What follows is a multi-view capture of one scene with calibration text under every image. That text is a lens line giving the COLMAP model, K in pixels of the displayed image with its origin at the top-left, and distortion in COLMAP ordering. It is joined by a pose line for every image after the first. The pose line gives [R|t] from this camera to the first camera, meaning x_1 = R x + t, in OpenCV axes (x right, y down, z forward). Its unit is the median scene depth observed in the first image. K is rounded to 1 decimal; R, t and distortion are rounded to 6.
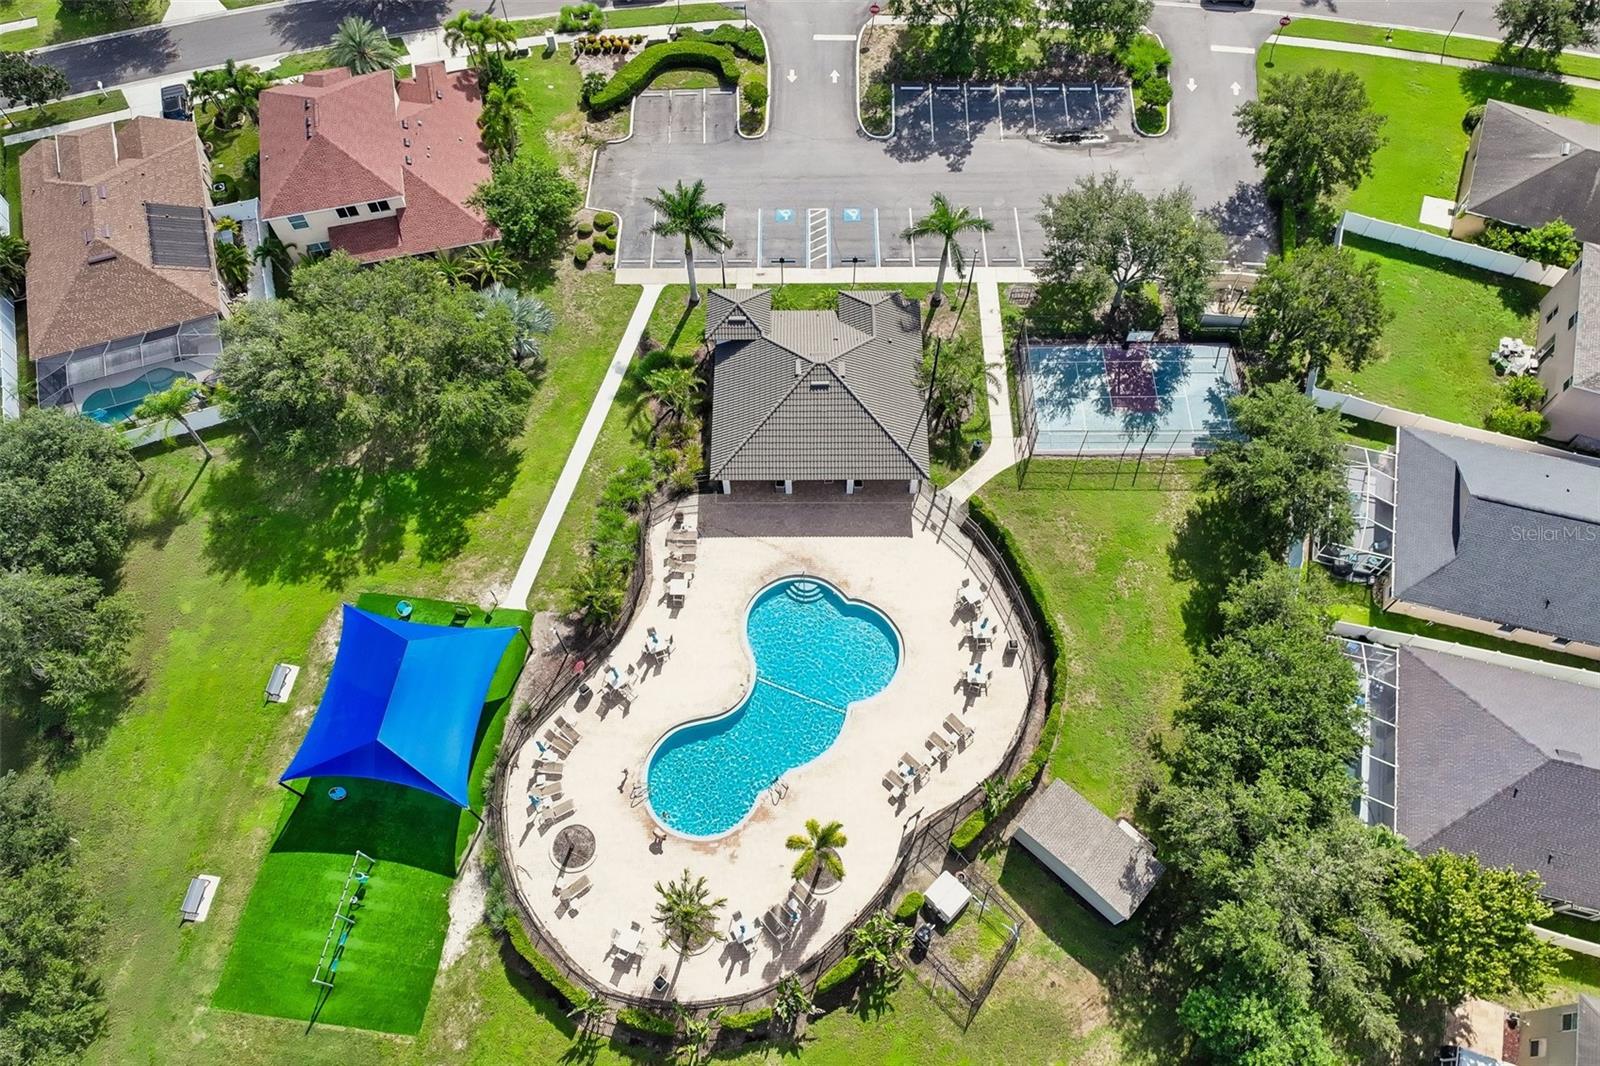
lens RADIAL K [[1113.9, 0, 799.1], [0, 1113.9, 568.2], [0, 0, 1]] dist [0.016124, 0.003736]
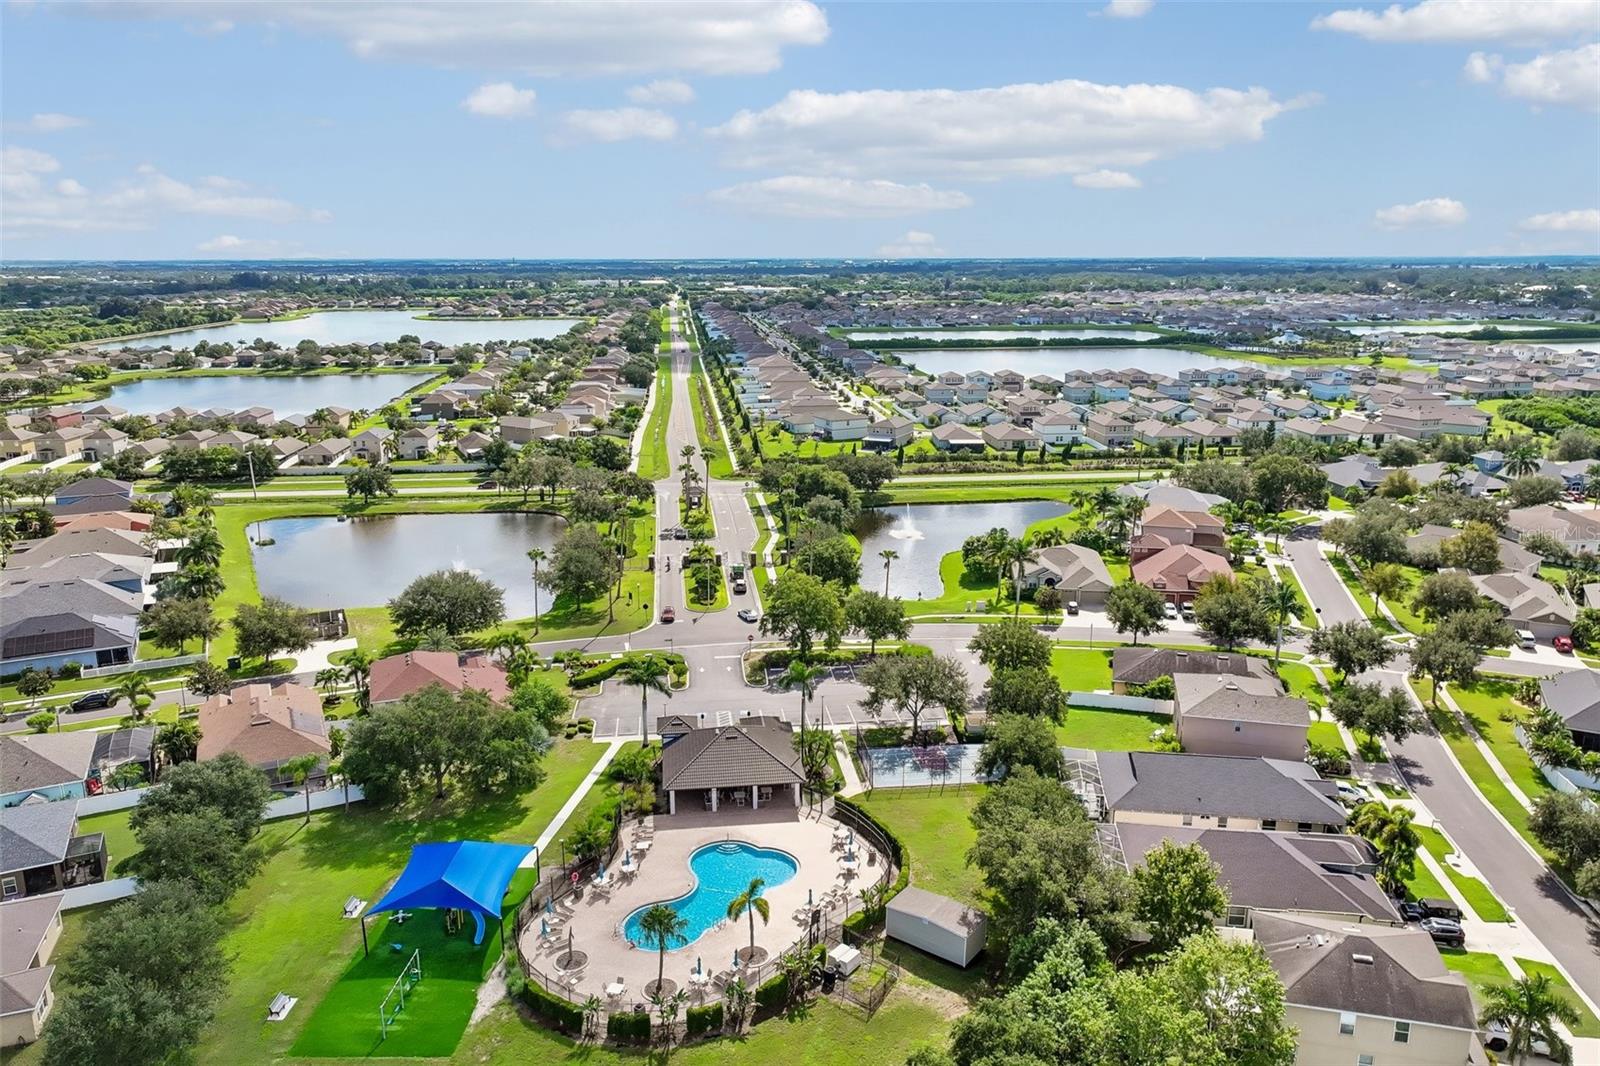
lens RADIAL K [[1113.9, 0, 799.1], [0, 1113.9, 568.2], [0, 0, 1]] dist [0.016124, 0.003736]
pose [[0.993275, -0.028125, 0.112315, -0.059946], [0.101251, 0.681508, -0.724773, 0.868582], [-0.056160, 0.731270, 0.679772, -0.274004]]
